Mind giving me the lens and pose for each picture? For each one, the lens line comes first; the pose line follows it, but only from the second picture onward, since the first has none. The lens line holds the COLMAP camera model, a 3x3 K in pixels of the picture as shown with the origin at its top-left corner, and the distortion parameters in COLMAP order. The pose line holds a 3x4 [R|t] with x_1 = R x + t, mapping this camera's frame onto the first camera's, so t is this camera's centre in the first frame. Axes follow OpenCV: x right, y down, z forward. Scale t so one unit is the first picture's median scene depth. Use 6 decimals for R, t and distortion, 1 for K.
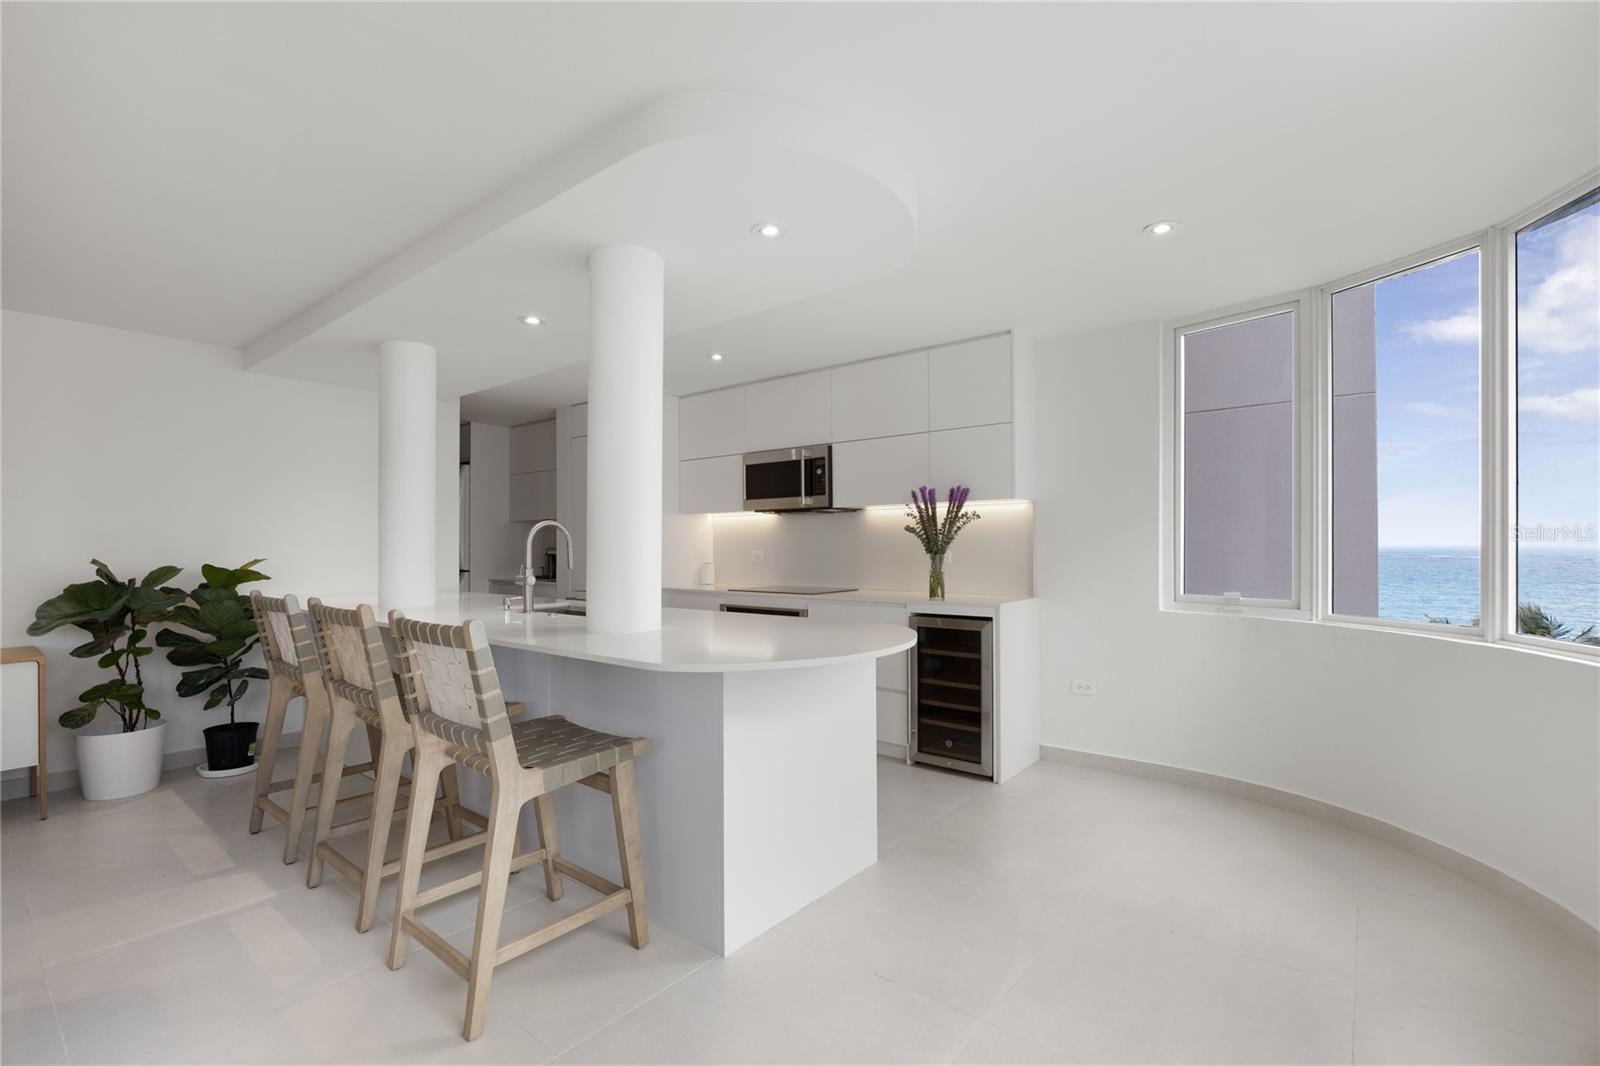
lens RADIAL K [[699.2, 0, 804.8], [0, 699.2, 547.7], [0, 0, 1]] dist [-0.015776, -0.000124]
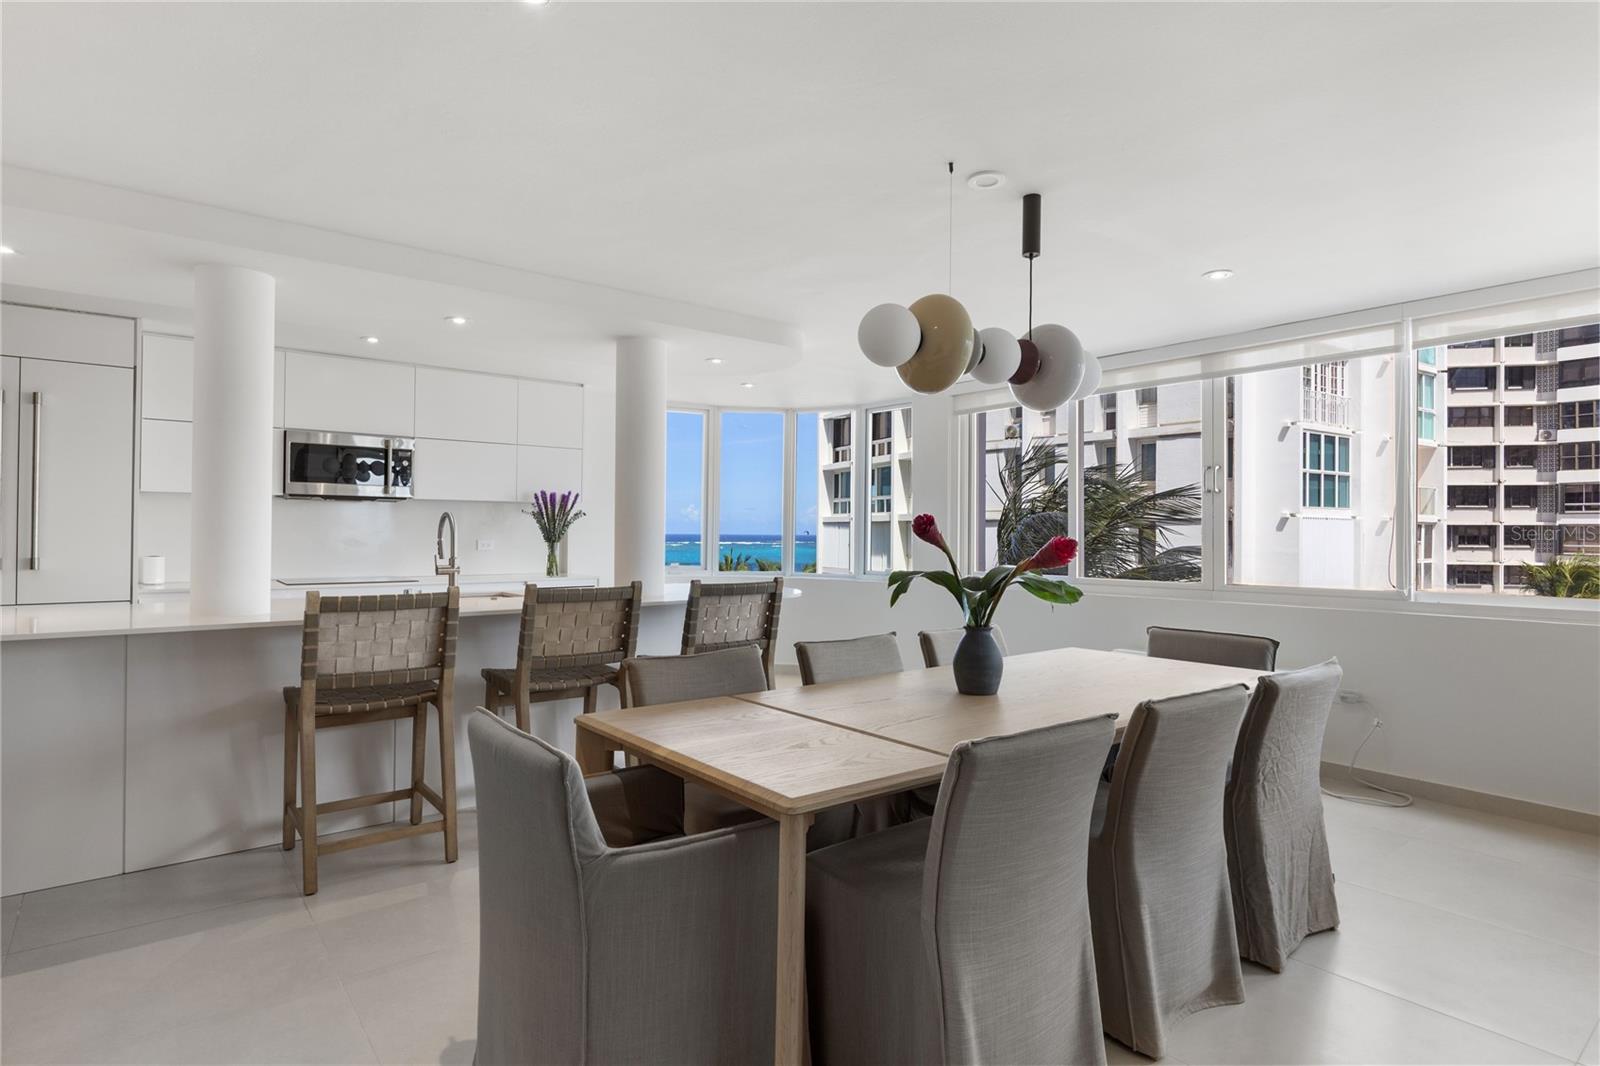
lens RADIAL K [[848.1, 0, 804.5], [0, 848.1, 524.6], [0, 0, 1]] dist [-0.009293, -0.001154]
pose [[0.217439, 0.014600, 0.975965, -1.326112], [-0.009582, 0.999872, -0.012823, -0.009336], [-0.976027, -0.006563, 0.217551, 0.190362]]
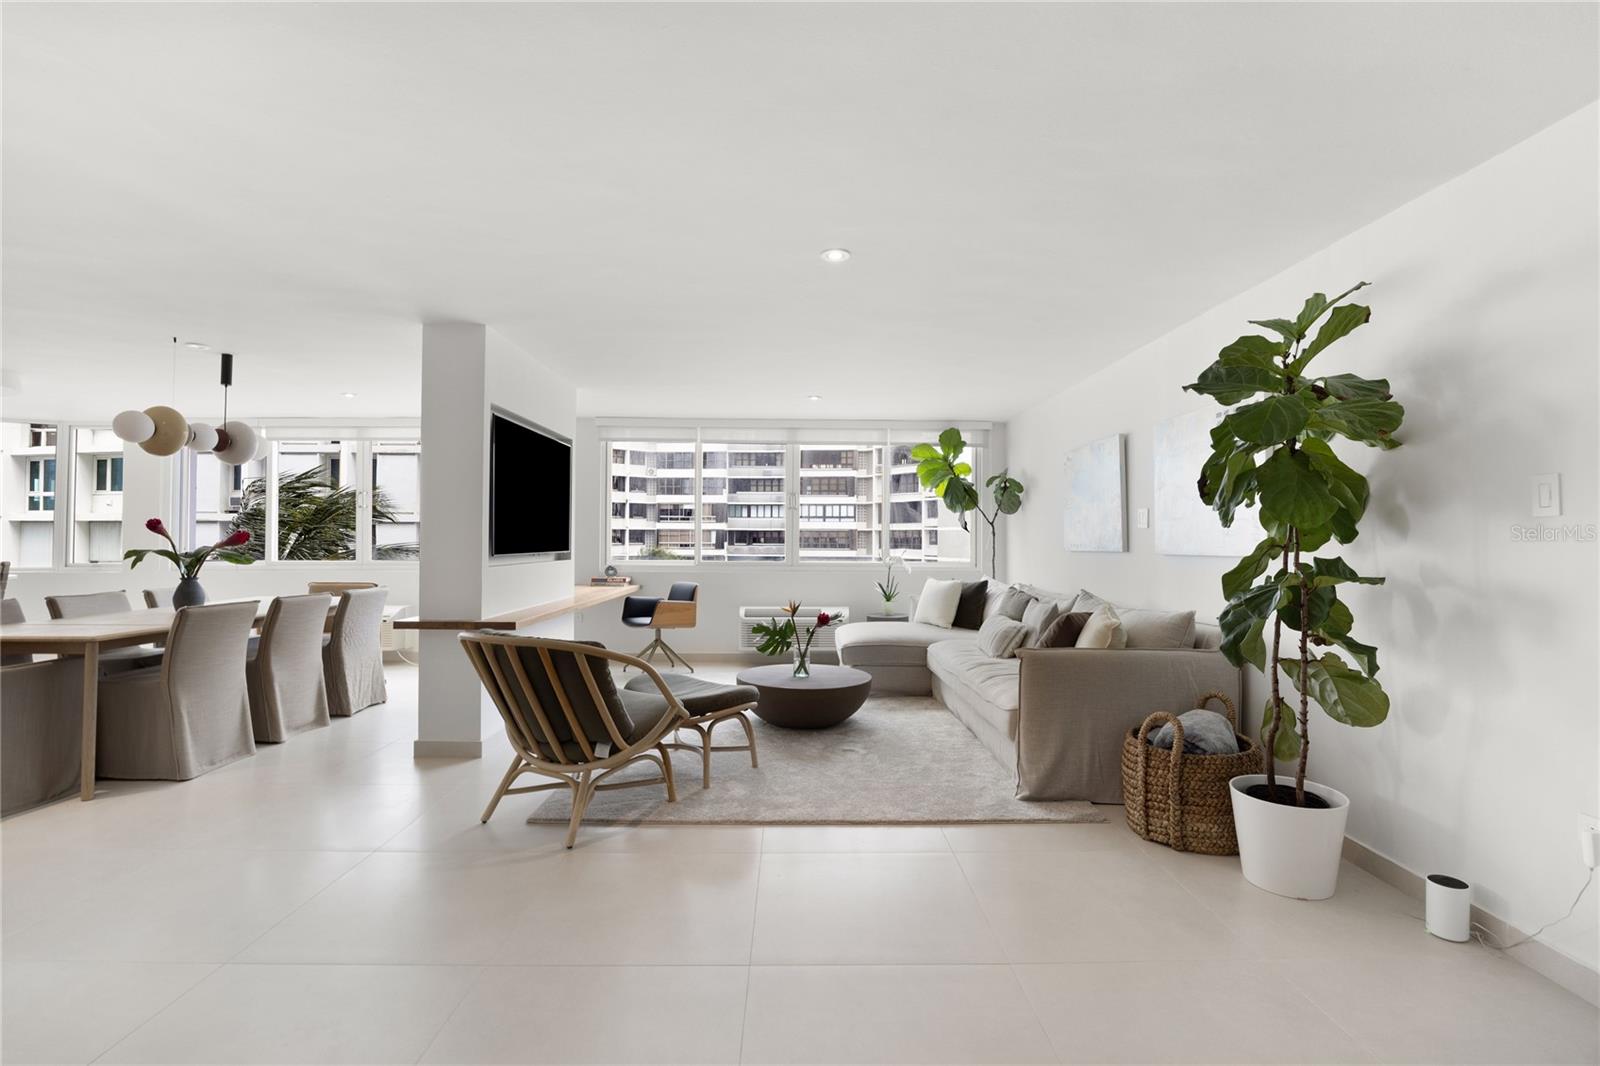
lens RADIAL K [[741.9, 0, 796.0], [0, 741.9, 530.5], [0, 0, 1]] dist [-0.006098, -0.001499]
pose [[-0.622401, 0.009852, 0.782637, -2.171621], [-0.003905, 0.999869, -0.015693, 0.005060], [-0.782689, -0.012823, -0.622281, 0.178639]]
